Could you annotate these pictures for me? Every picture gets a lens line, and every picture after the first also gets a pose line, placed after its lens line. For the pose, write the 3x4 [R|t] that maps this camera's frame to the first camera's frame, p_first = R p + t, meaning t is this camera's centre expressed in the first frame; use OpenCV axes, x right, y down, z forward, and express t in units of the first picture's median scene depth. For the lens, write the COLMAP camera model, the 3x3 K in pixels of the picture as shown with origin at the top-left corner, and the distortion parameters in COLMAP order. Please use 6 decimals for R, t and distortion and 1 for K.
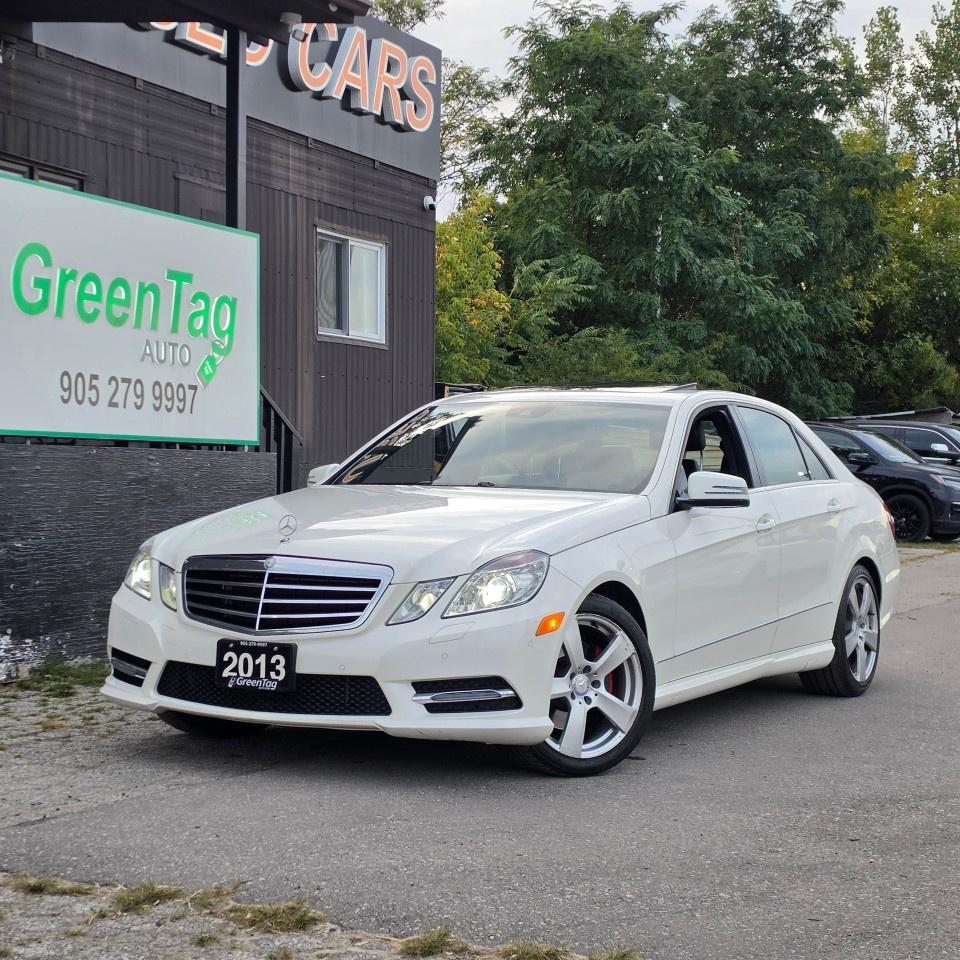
lens RADIAL K [[1906.7, 0, 473.6], [0, 1906.7, 453.7], [0, 0, 1]] dist [0.122655, 0.000000]
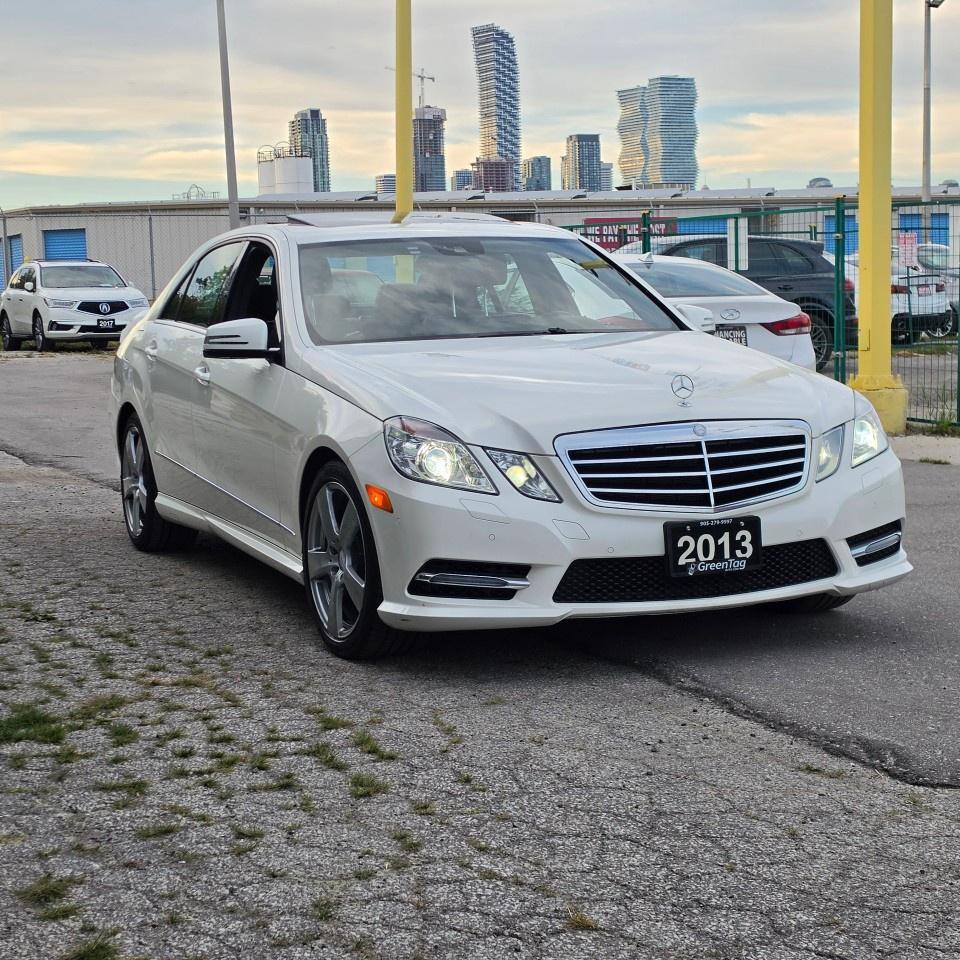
lens RADIAL K [[1906.7, 0, 482.6], [0, 1906.7, 479.4], [0, 0, 1]] dist [0.122655, 0.000000]
pose [[0.628552, -0.111432, 0.769744, -0.538617], [0.028319, 0.992306, 0.120527, -0.017381], [-0.777252, -0.053959, 0.626871, 0.336525]]
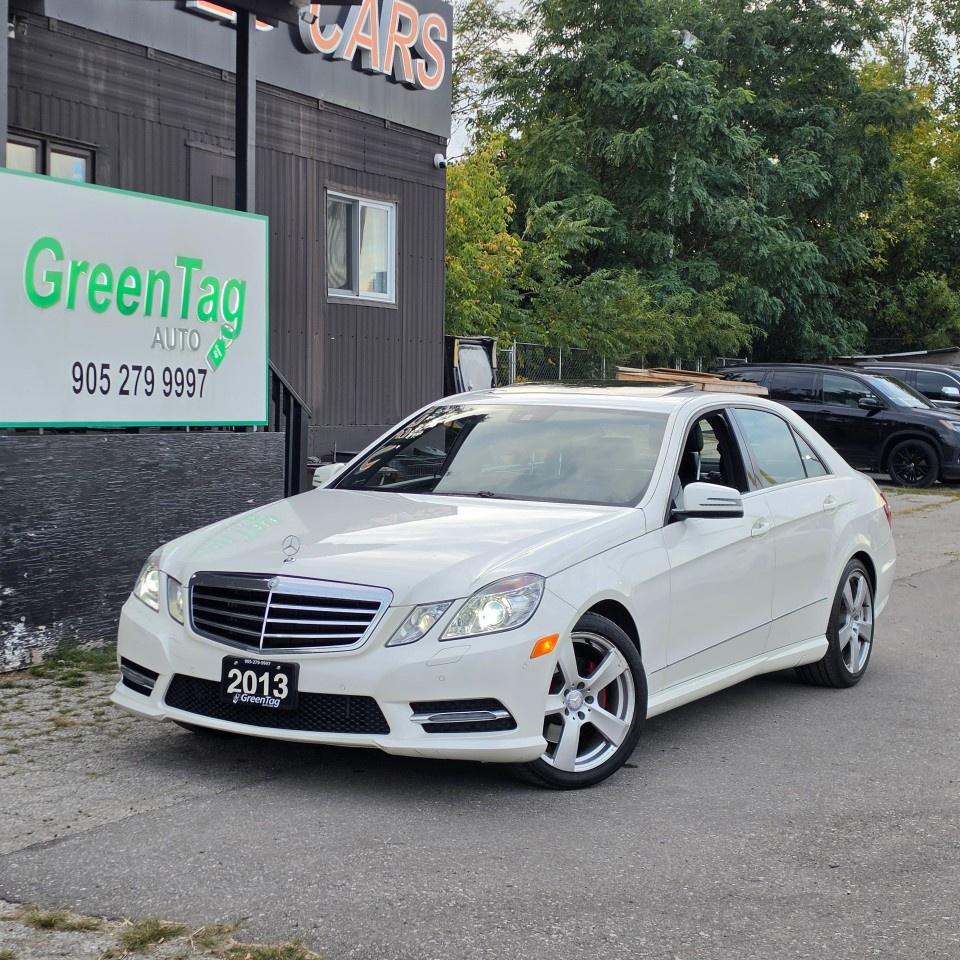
lens RADIAL K [[1906.7, 0, 466.3], [0, 1906.7, 454.9], [0, 0, 1]] dist [0.122655, 0.000000]
pose [[0.999911, 0.006864, -0.011422, 0.005597], [-0.006355, 0.999010, 0.044019, -0.037081], [0.011713, -0.043942, 0.998965, -0.016634]]
